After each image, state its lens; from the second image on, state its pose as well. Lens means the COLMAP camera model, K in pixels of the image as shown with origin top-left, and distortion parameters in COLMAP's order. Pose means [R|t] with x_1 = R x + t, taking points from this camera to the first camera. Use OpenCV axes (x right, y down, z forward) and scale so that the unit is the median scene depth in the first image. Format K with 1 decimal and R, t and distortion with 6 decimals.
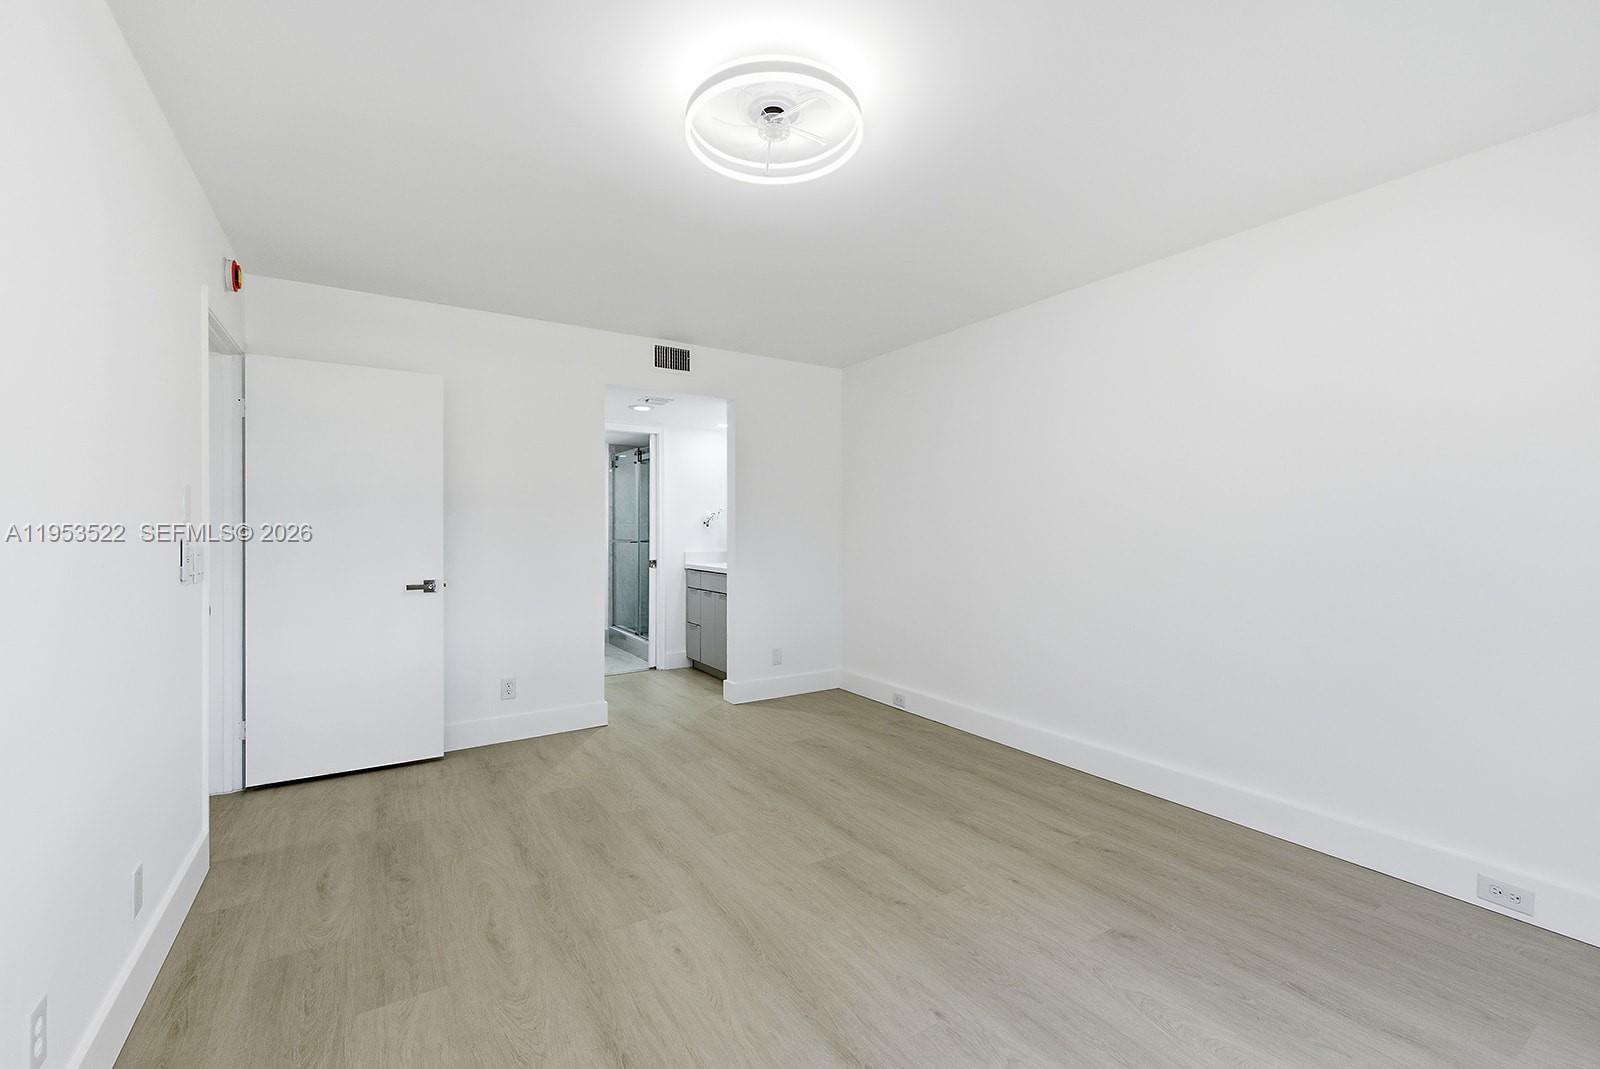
lens RADIAL K [[657.4, 0, 807.4], [0, 657.4, 533.1], [0, 0, 1]] dist [0.002815, 0.000055]
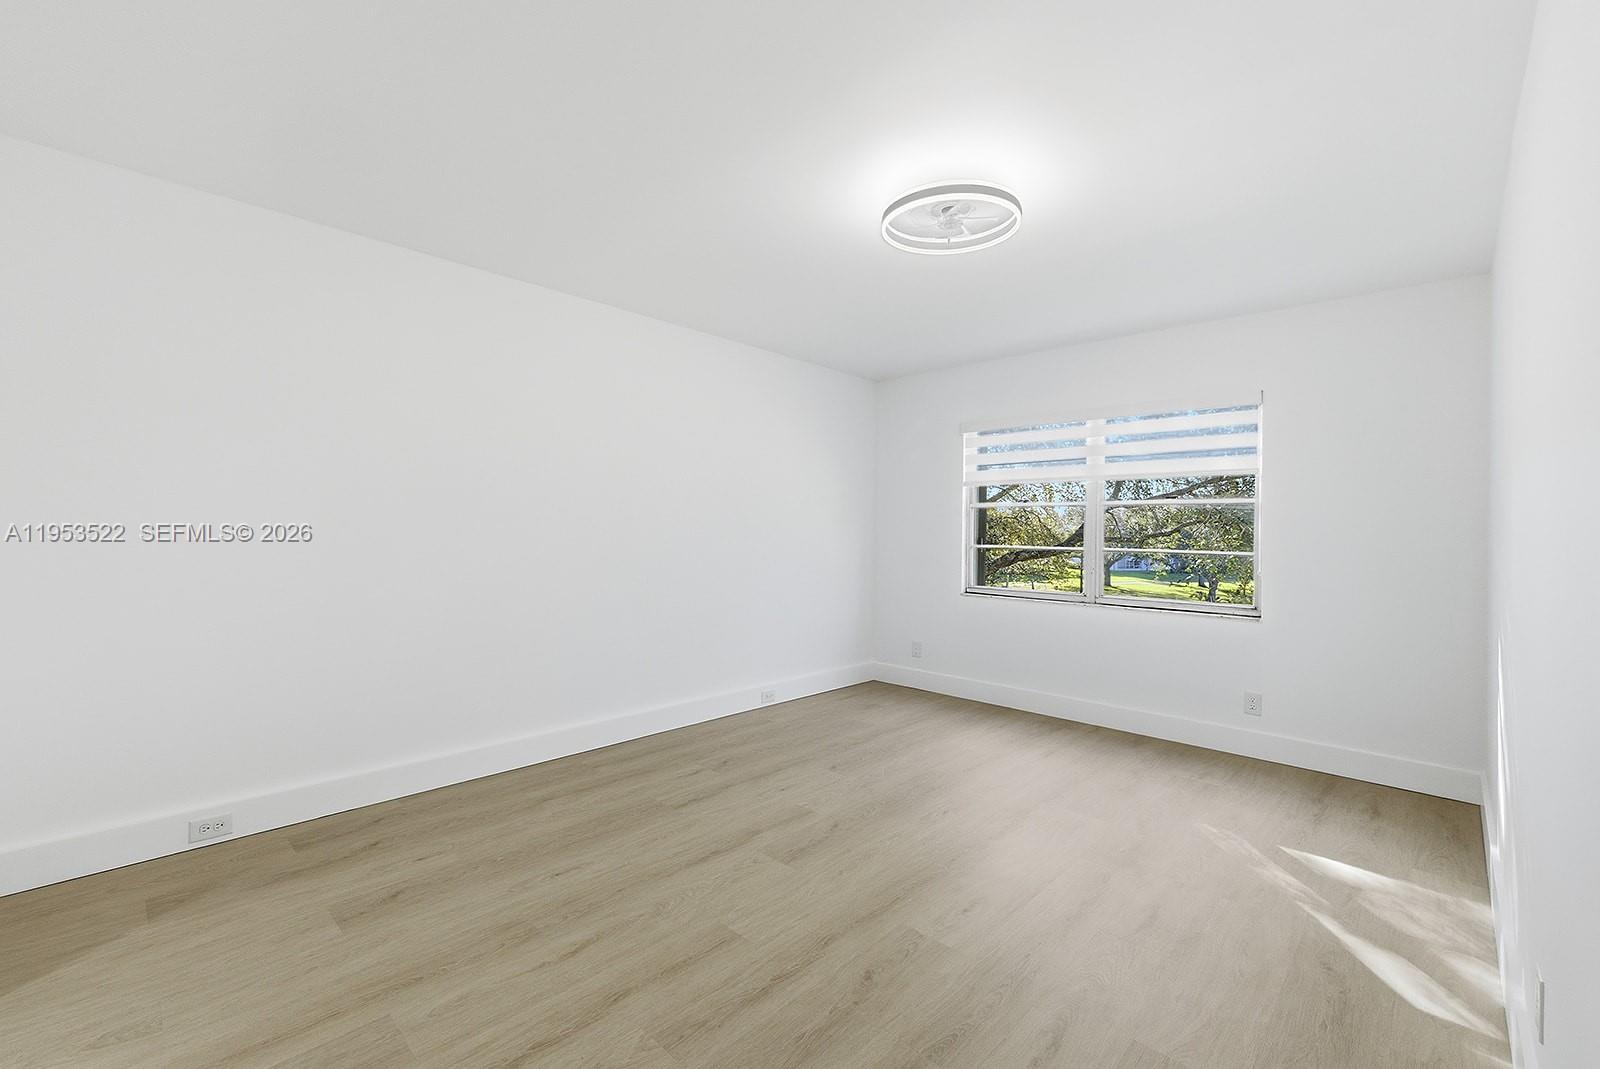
lens RADIAL K [[670.9, 0, 798.8], [0, 670.9, 528.0], [0, 0, 1]] dist [0.005855, -0.000059]
pose [[-0.222454, 0.002441, 0.974940, -0.861161], [-0.009813, 0.999941, -0.004743, -0.001747], [-0.974894, -0.010622, -0.222417, 1.063465]]
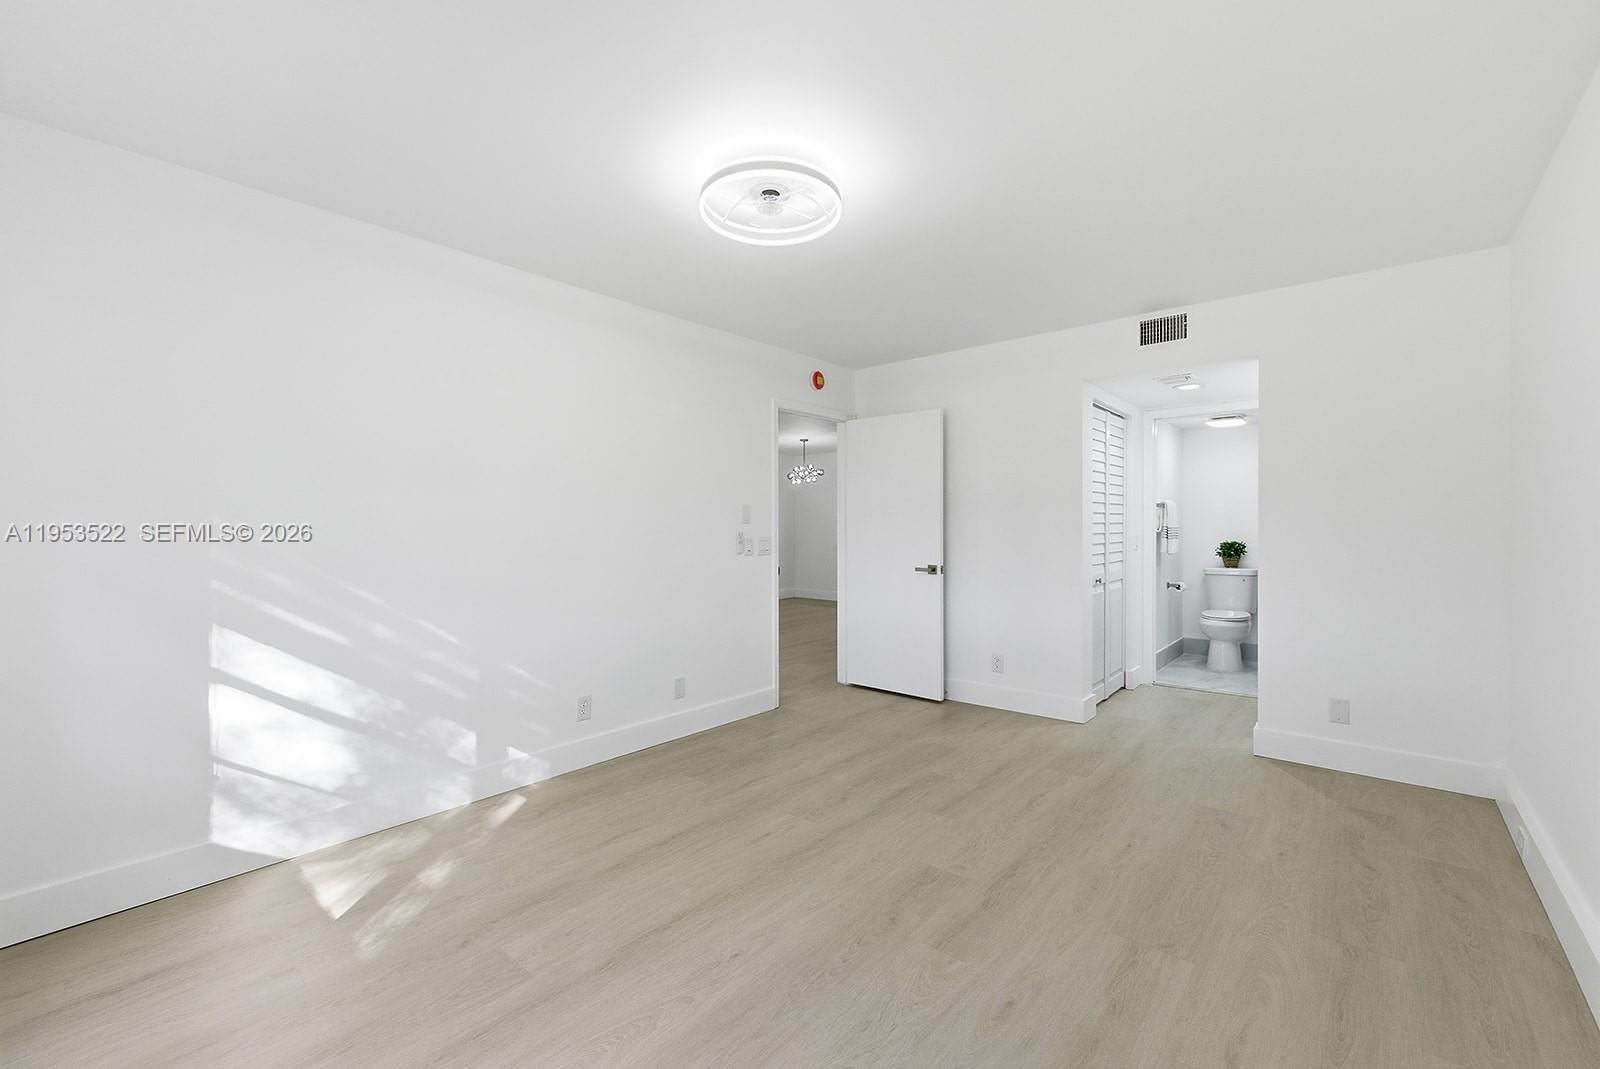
lens RADIAL K [[664.4, 0, 815.4], [0, 664.4, 532.1], [0, 0, 1]] dist [0.007900, 0.000024]
pose [[0.298030, 0.006777, -0.954532, 0.799518], [-0.000818, 0.999976, 0.006844, -0.005477], [0.954556, -0.001259, 0.298028, 0.473157]]
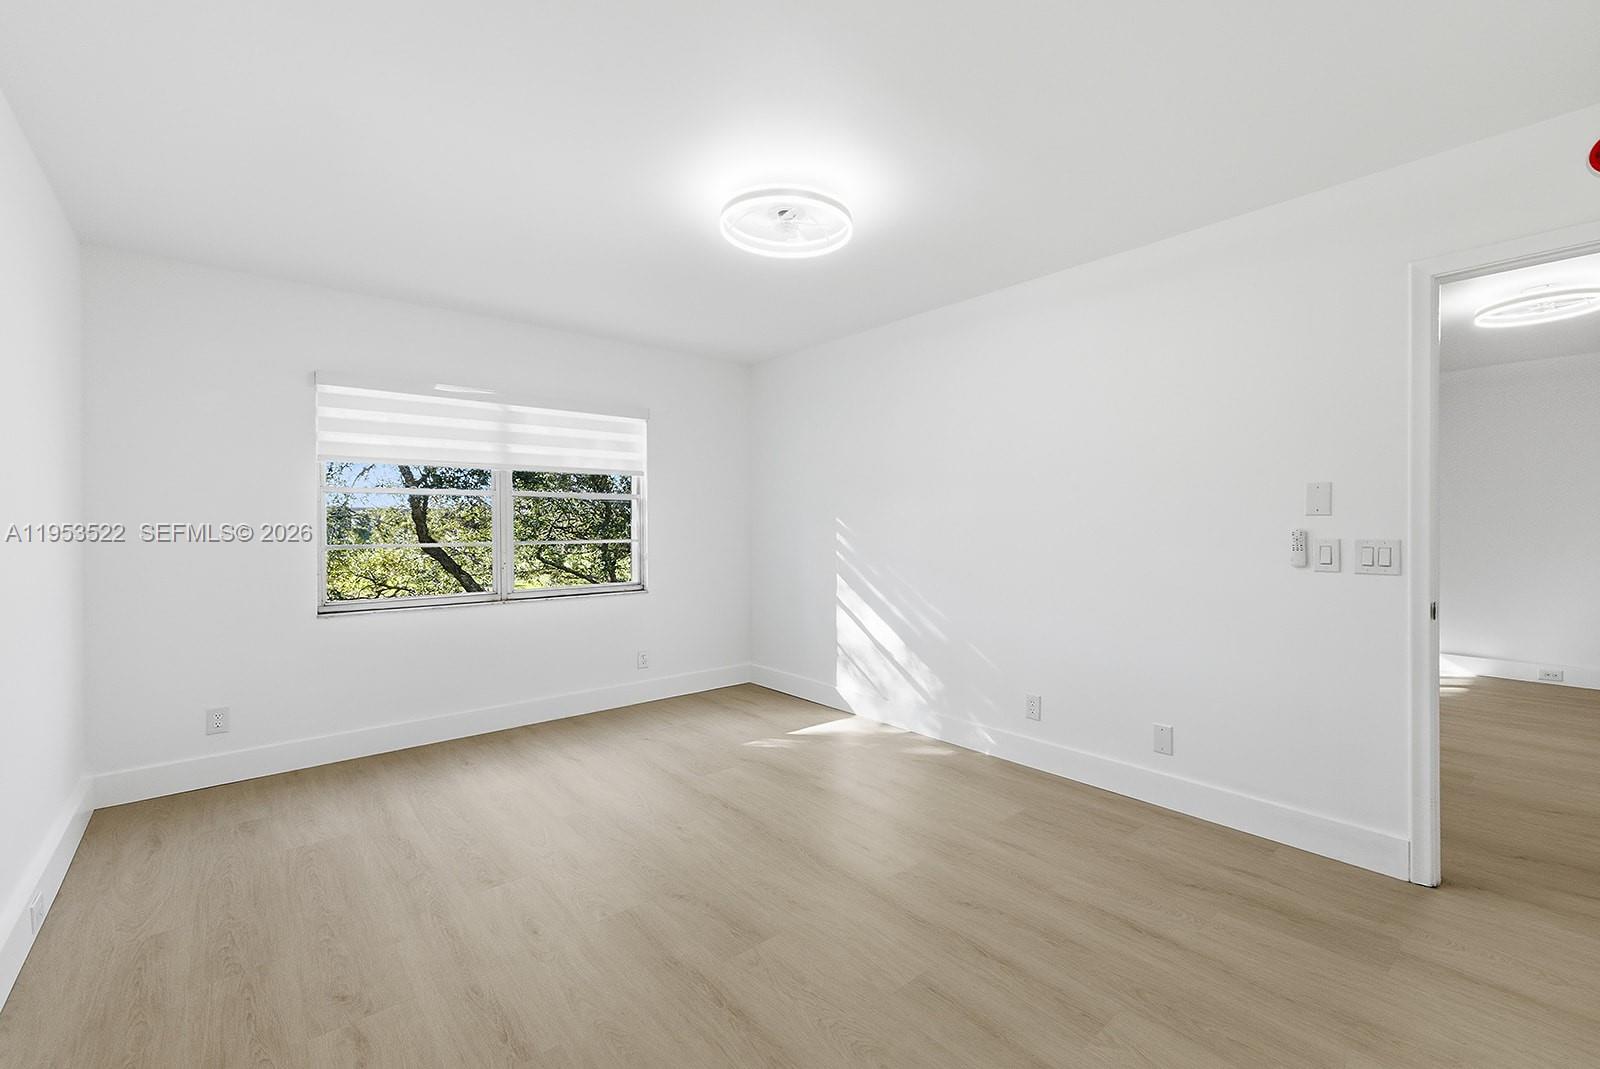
lens RADIAL K [[670.9, 0, 798.8], [0, 670.9, 528.0], [0, 0, 1]] dist [0.005855, -0.000059]
pose [[-0.992120, 0.004827, -0.125198, 0.065910], [0.004218, 0.999978, 0.005134, -0.005383], [0.125220, 0.004566, -0.992118, 1.596299]]
